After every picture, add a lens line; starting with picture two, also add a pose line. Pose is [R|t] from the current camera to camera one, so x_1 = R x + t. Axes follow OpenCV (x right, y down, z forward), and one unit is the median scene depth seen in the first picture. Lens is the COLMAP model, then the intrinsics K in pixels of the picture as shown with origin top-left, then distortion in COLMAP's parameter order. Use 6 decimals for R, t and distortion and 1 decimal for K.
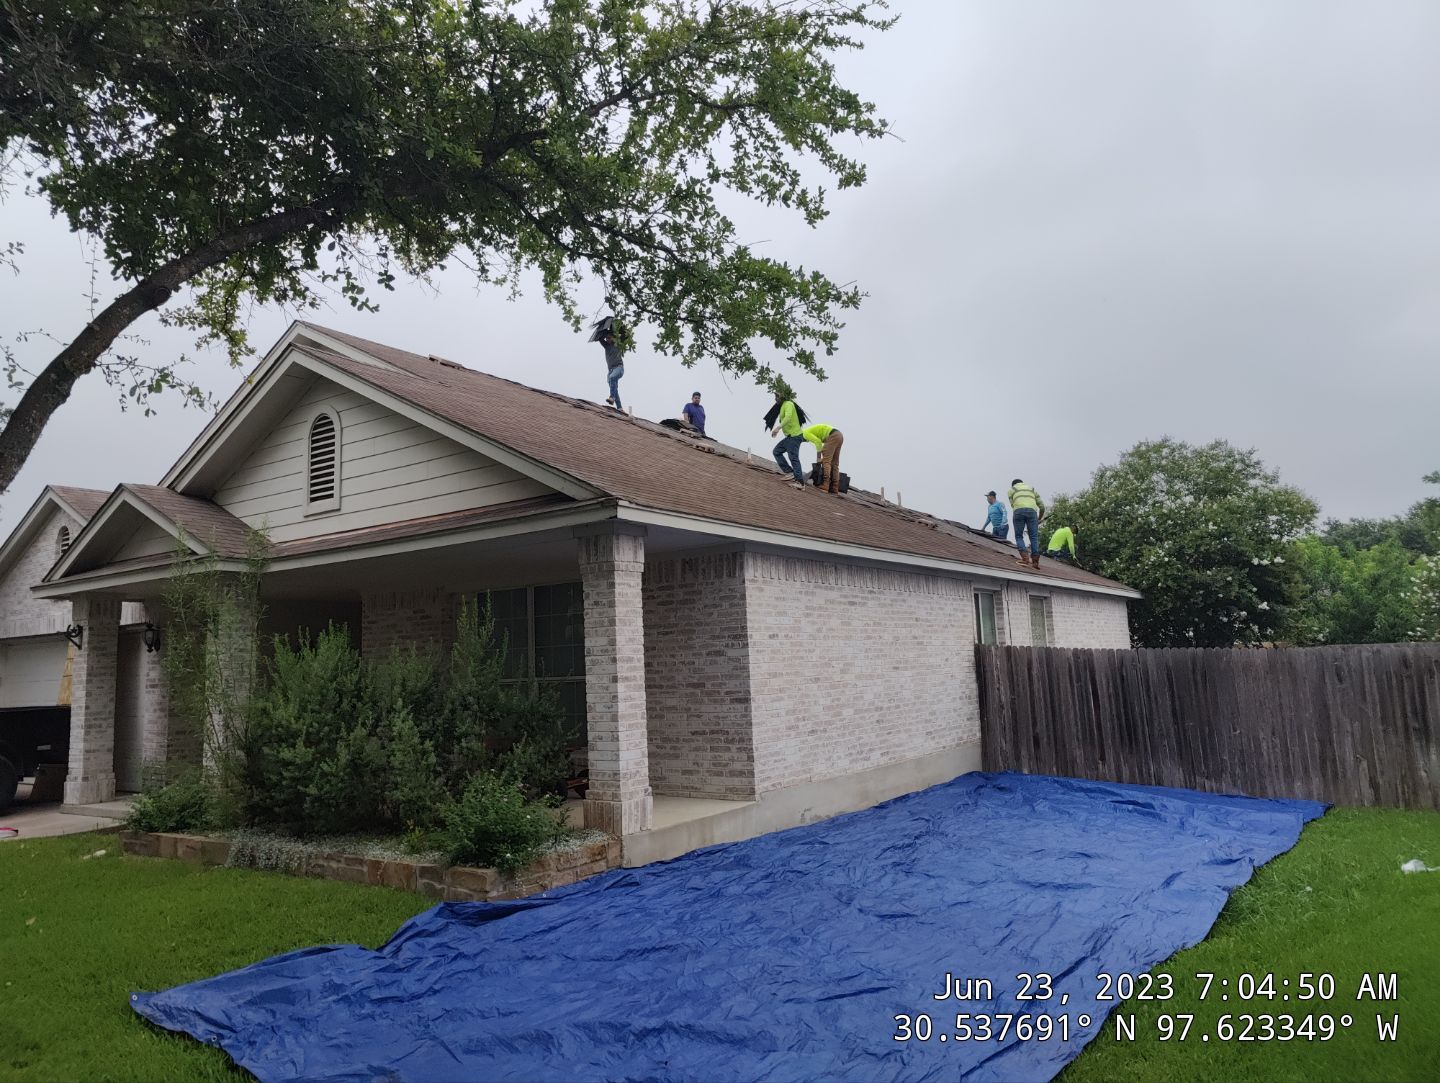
lens RADIAL K [[981.9, 0, 703.0], [0, 981.9, 535.8], [0, 0, 1]] dist [0.037303, -0.034710]
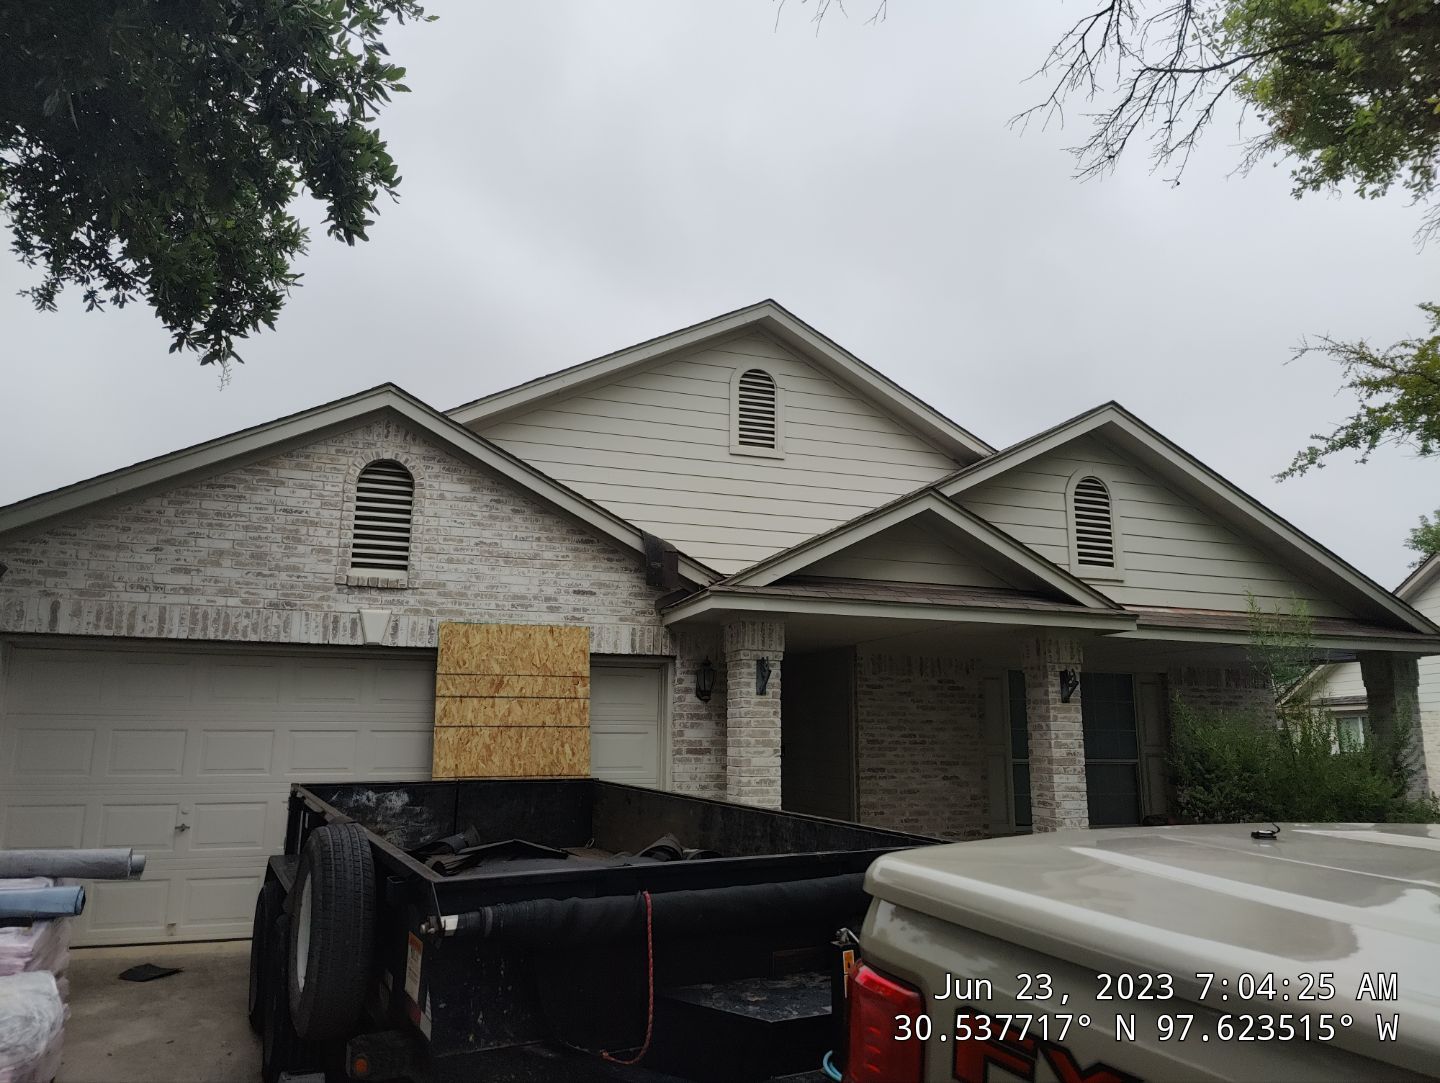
lens RADIAL K [[982.2, 0, 720.0], [0, 982.2, 541.5], [0, 0, 1]] dist [0.036820, -0.041442]
pose [[0.592322, 0.200712, 0.780301, -1.517097], [-0.138275, 0.979429, -0.146968, 0.148074], [-0.793747, -0.020844, 0.607891, 0.794627]]
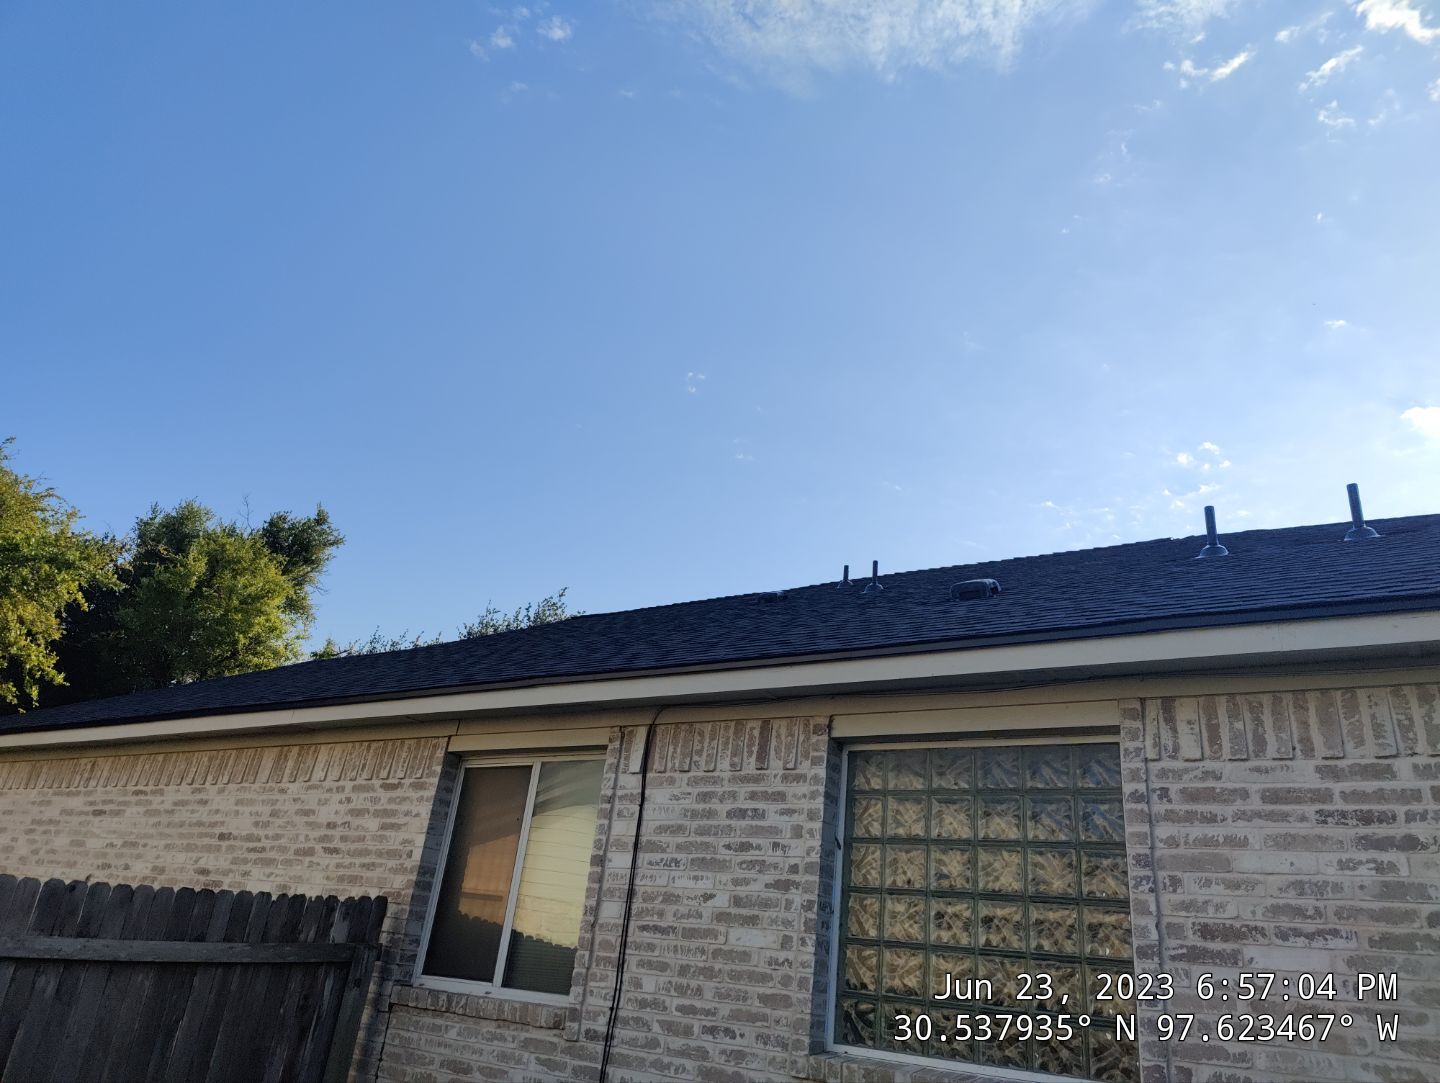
lens RADIAL K [[982.2, 0, 720.0], [0, 982.2, 541.5], [0, 0, 1]] dist [0.036820, -0.041442]
pose [[0.035137, -0.366310, -0.929829, 1.052082], [0.028745, 0.930389, -0.365444, 0.189186], [0.998969, -0.013887, 0.043221, 1.691739]]
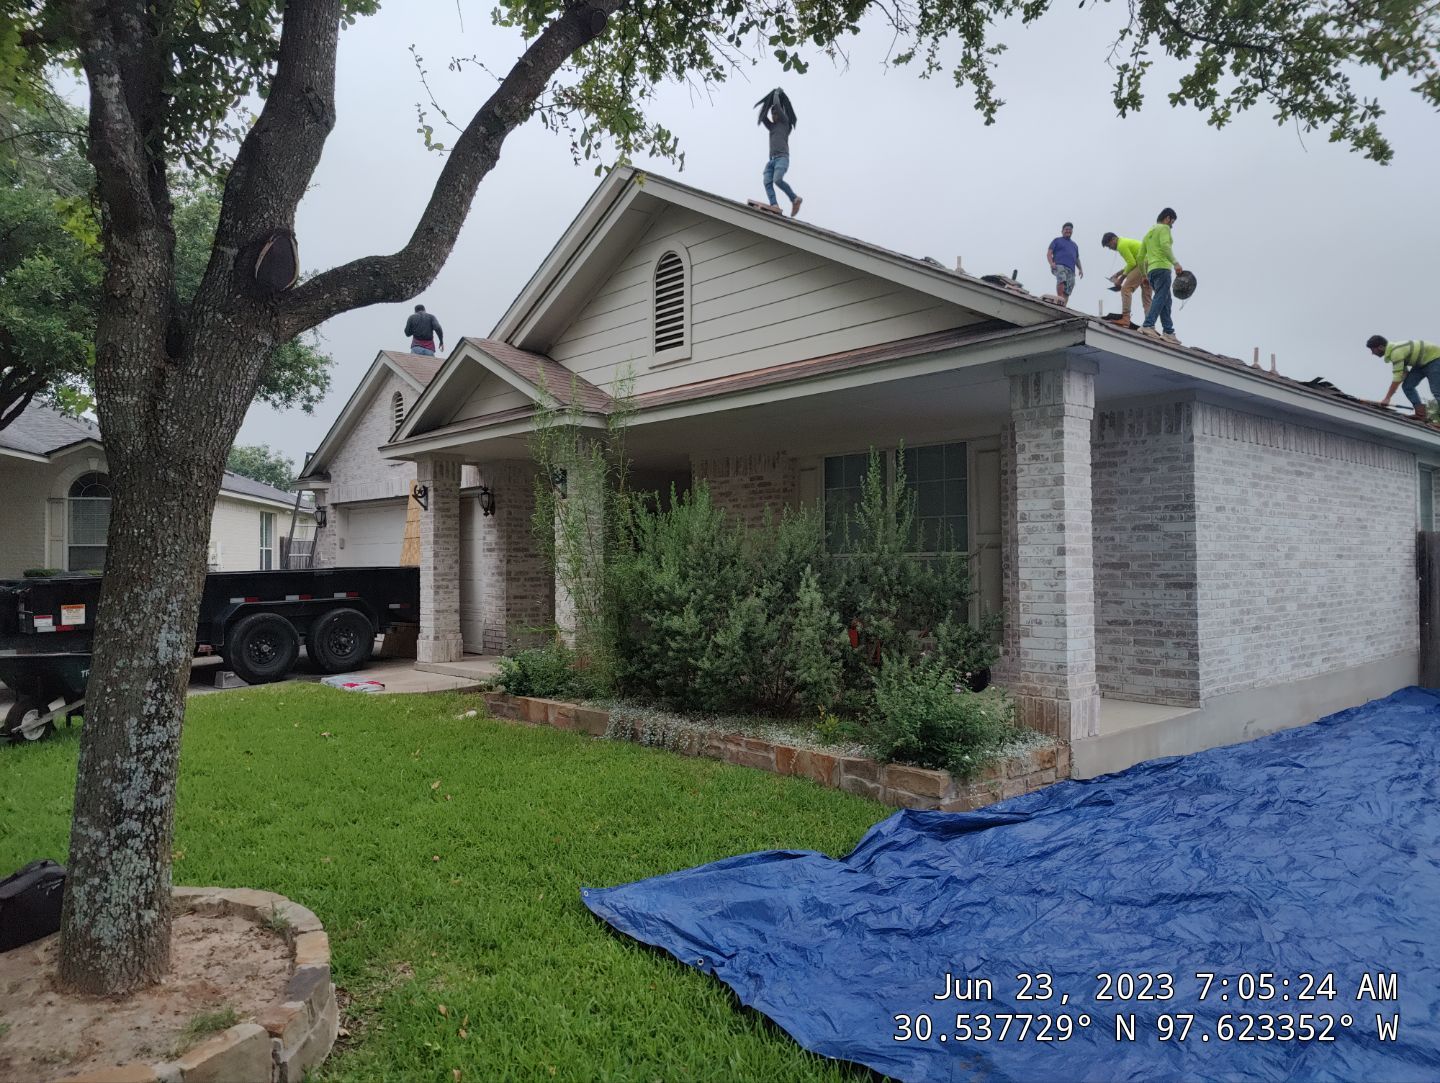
lens RADIAL K [[982.2, 0, 720.0], [0, 982.2, 541.5], [0, 0, 1]] dist [0.036820, -0.041442]
pose [[0.974961, 0.028555, -0.220534, -0.154531], [-0.002583, 0.993109, 0.117166, 0.037106], [0.222360, -0.113662, 0.968317, 0.132545]]
